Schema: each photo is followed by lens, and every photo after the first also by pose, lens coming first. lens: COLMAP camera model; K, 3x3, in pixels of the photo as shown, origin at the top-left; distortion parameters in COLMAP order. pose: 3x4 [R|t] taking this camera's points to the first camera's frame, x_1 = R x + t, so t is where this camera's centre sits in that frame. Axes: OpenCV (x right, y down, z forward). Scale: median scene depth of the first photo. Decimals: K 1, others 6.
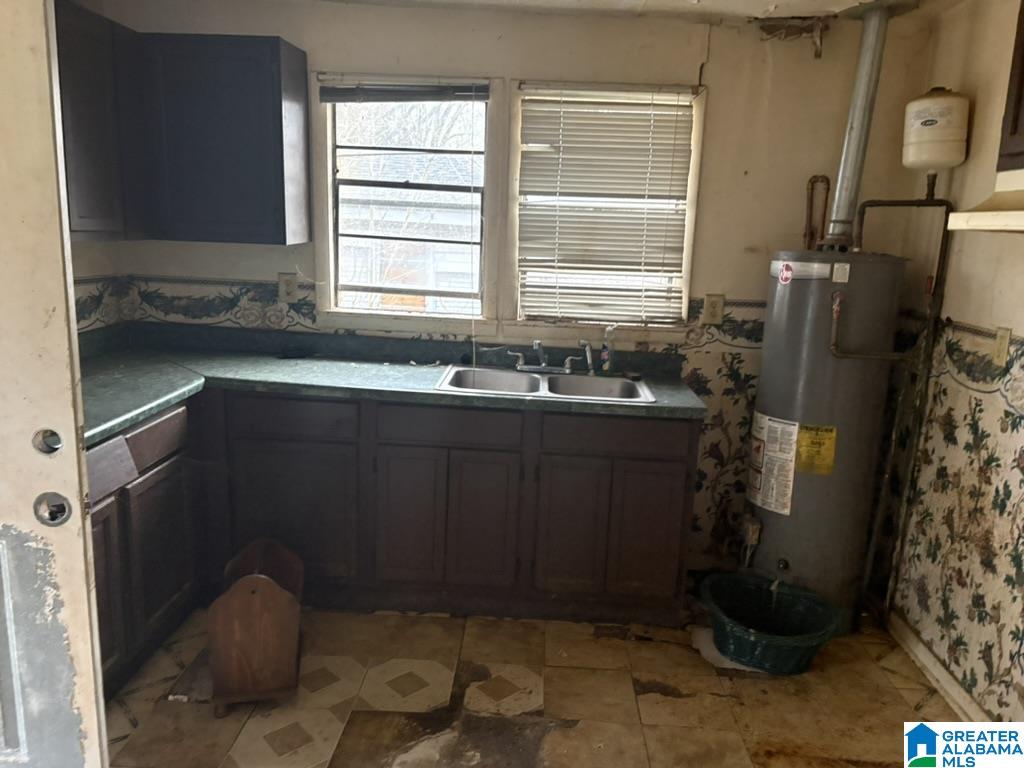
lens RADIAL K [[773.8, 0, 512.0], [0, 773.8, 381.7], [0, 0, 1]] dist [0.012427, -0.018880]
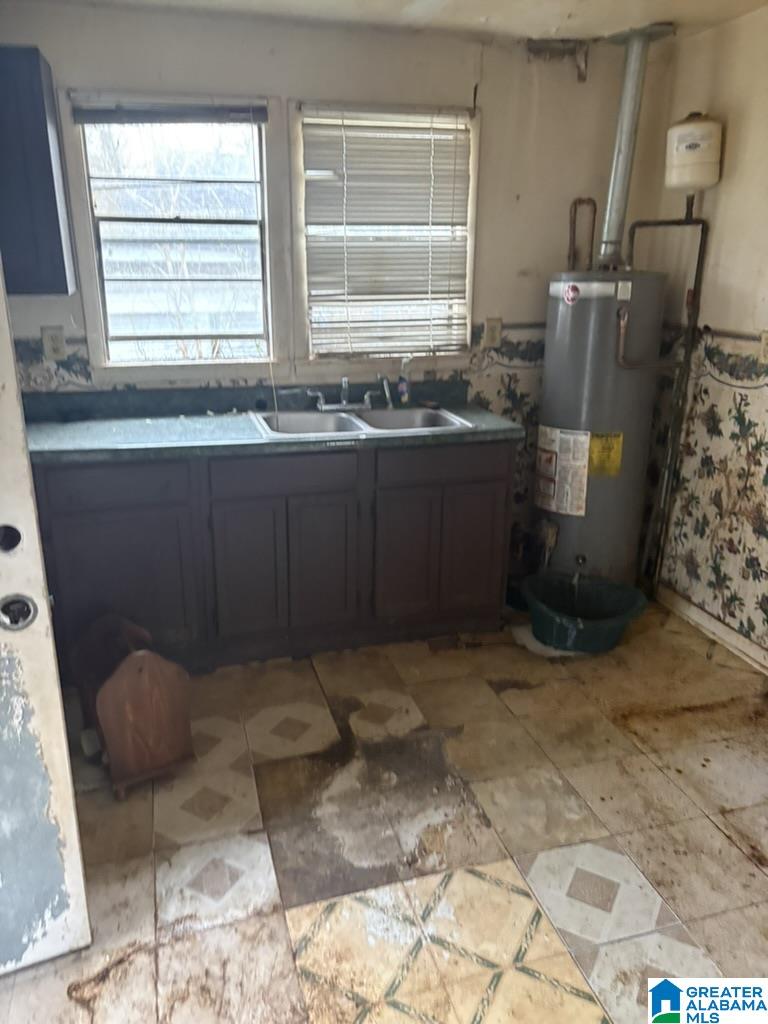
lens RADIAL K [[773.8, 0, 380.6], [0, 773.8, 511.7], [0, 0, 1]] dist [0.012427, -0.018880]
pose [[0.951556, -0.136031, 0.275748, -0.233225], [0.101023, 0.985340, 0.137472, -0.016767], [-0.290406, -0.102956, 0.951349, 0.023395]]
